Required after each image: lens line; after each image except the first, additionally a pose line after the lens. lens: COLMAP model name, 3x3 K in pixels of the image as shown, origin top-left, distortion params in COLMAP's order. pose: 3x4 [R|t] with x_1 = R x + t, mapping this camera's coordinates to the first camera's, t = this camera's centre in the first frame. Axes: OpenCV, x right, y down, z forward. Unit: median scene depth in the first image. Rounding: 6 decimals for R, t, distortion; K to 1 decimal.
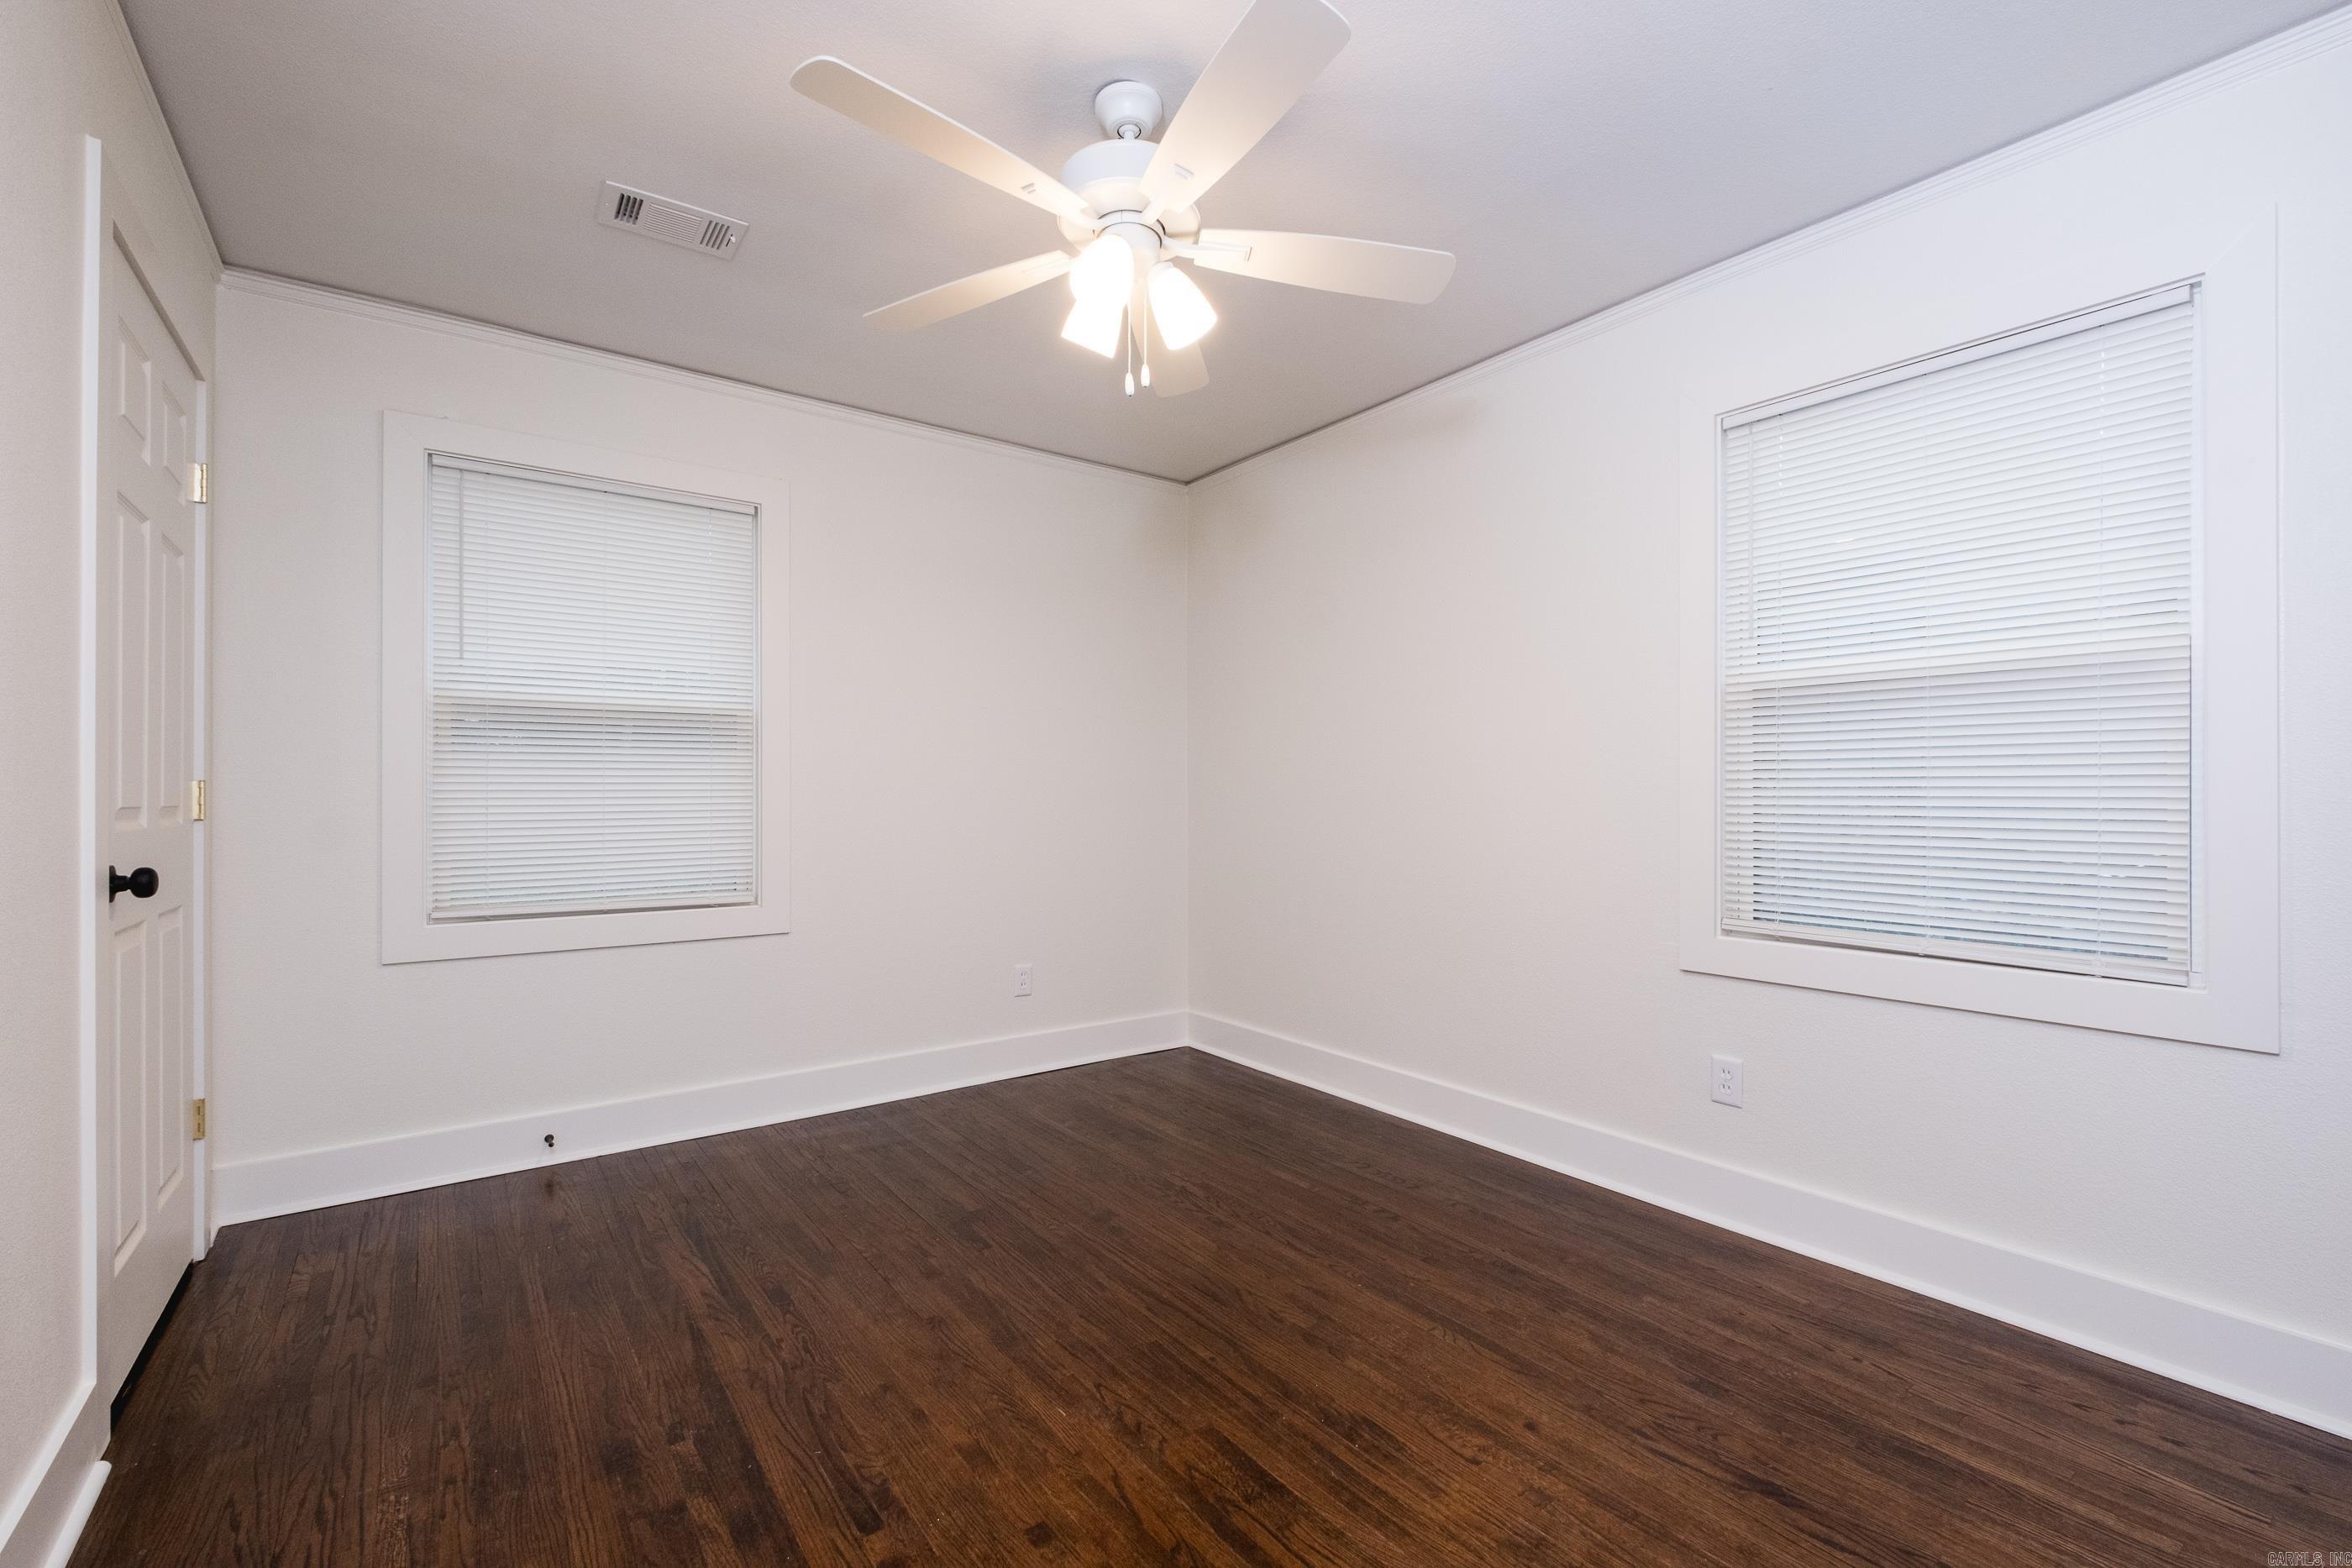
lens RADIAL K [[1023.7, 0, 1182.7], [0, 1023.7, 776.9], [0, 0, 1]] dist [0.002844, -0.000447]
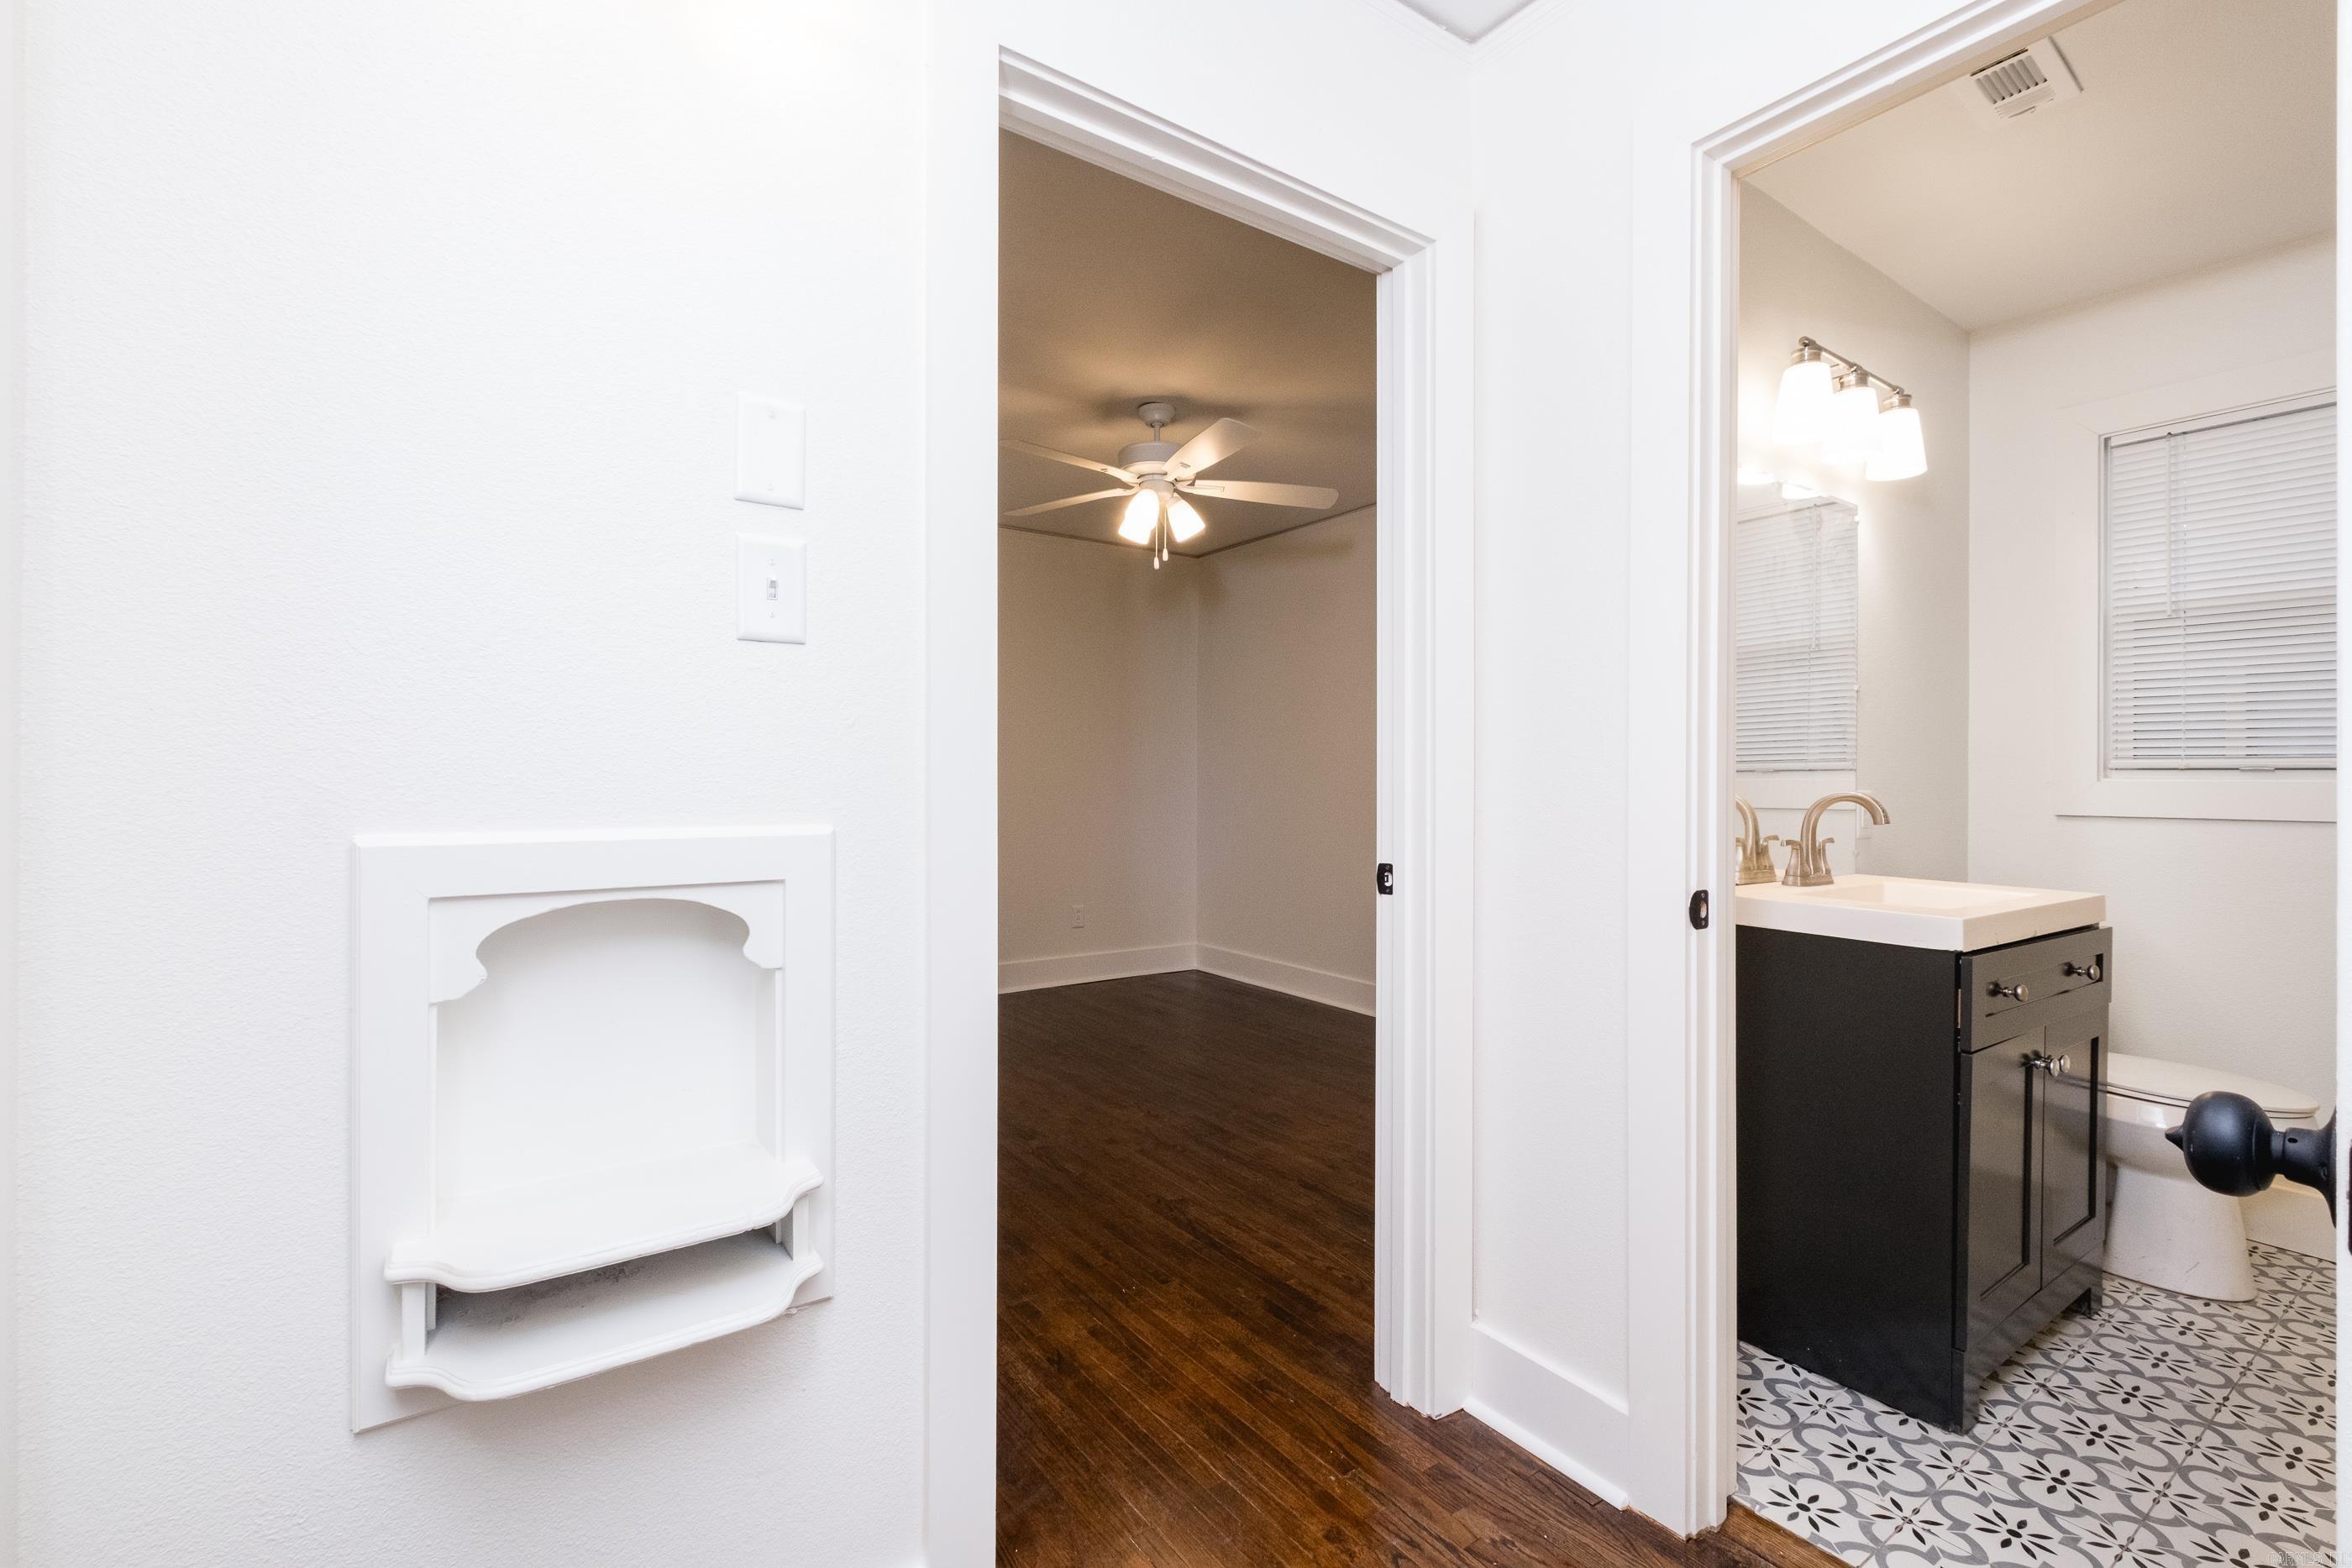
lens RADIAL K [[1023.7, 0, 1182.7], [0, 1023.7, 776.9], [0, 0, 1]] dist [0.002844, -0.000447]
pose [[0.999702, 0.007838, -0.023136, 0.038071], [-0.007584, 0.999910, 0.011071, -0.021742], [0.023221, -0.010892, 0.999671, -0.795005]]
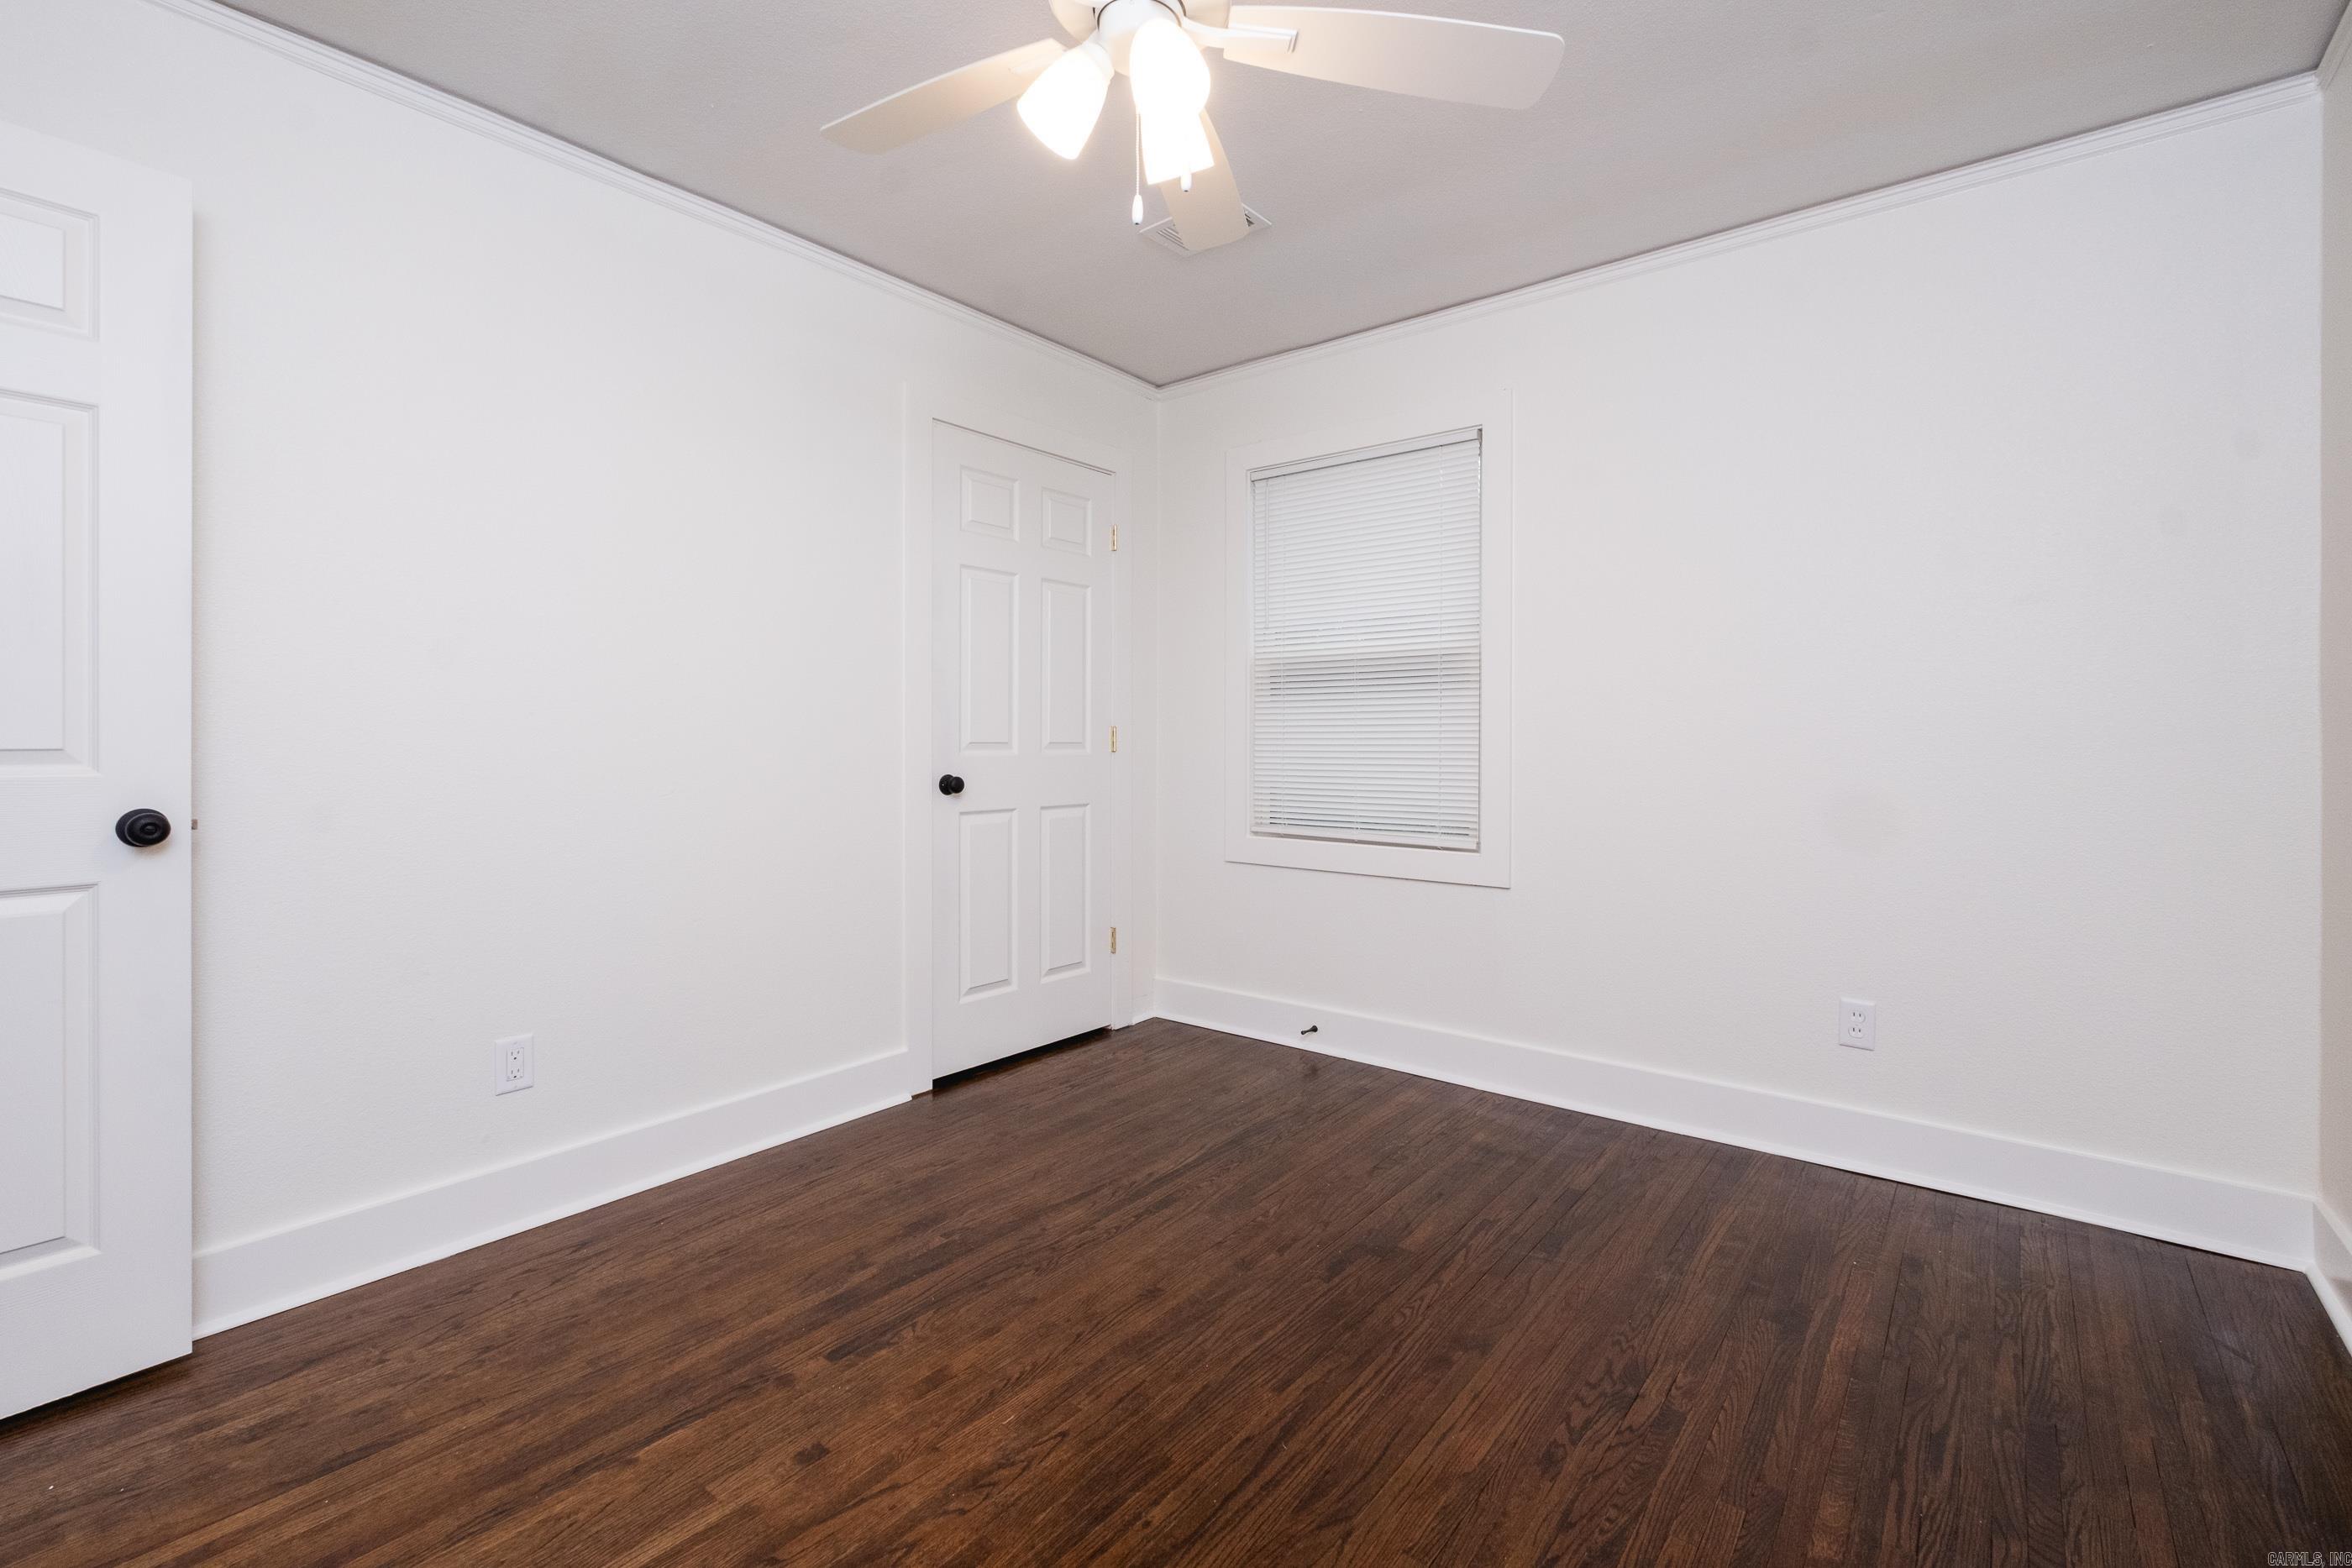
lens RADIAL K [[1023.7, 0, 1182.7], [0, 1023.7, 776.9], [0, 0, 1]] dist [0.002844, -0.000447]
pose [[0.254520, 0.040100, -0.966236, 0.684310], [0.014599, 0.998867, 0.045299, 0.012046], [0.966957, -0.025636, 0.253646, 0.825906]]
